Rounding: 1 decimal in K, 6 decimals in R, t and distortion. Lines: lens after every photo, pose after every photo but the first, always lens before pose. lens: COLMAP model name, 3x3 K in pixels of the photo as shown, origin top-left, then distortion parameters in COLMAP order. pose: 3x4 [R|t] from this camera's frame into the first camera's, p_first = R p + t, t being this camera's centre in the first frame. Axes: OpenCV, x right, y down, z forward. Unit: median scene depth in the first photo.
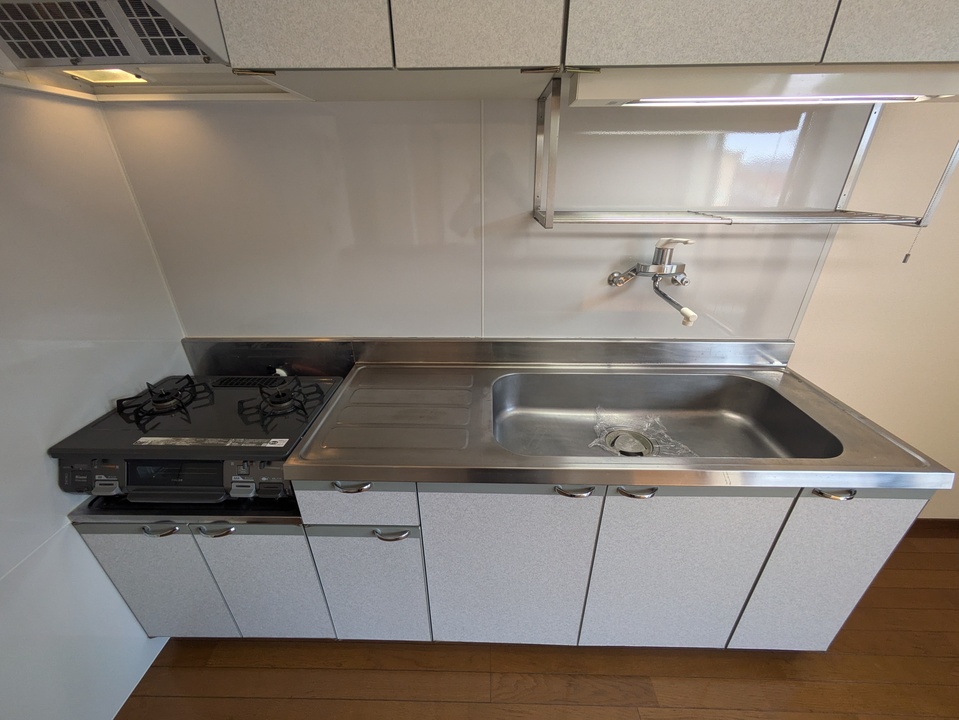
lens RADIAL K [[380.7, 0, 478.2], [0, 380.7, 361.7], [0, 0, 1]] dist [-0.001067, 0.001897]
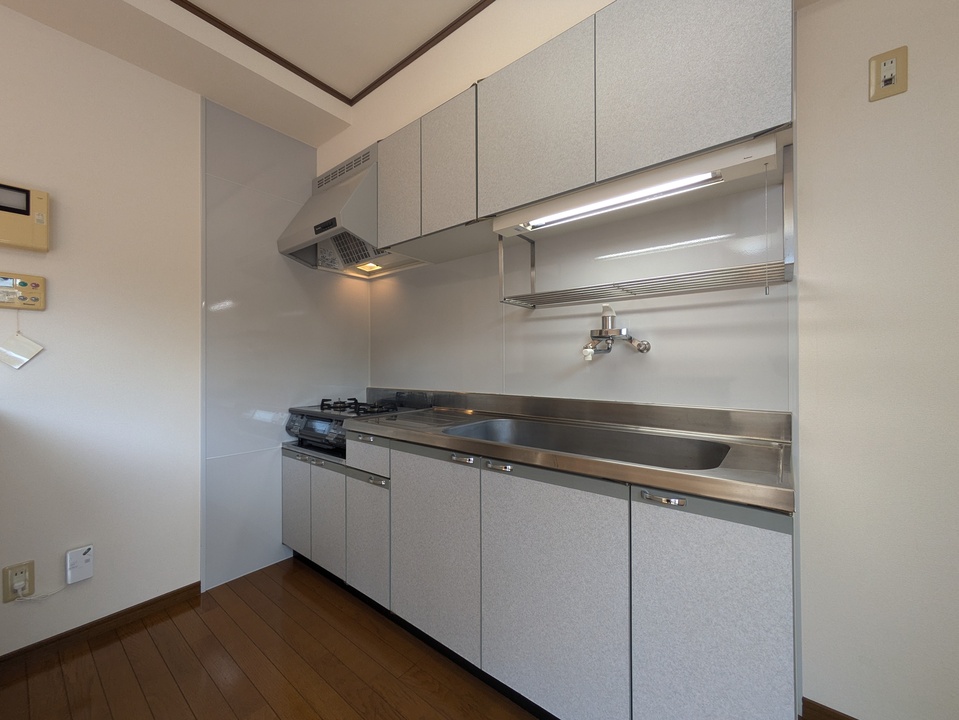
lens RADIAL K [[380.7, 0, 479.9], [0, 380.7, 359.6], [0, 0, 1]] dist [-0.001067, 0.001897]
pose [[0.794108, -0.002896, -0.607770, 1.058979], [-0.266445, 0.897115, -0.352409, 0.449639], [0.546260, 0.441788, 0.711634, -0.088815]]
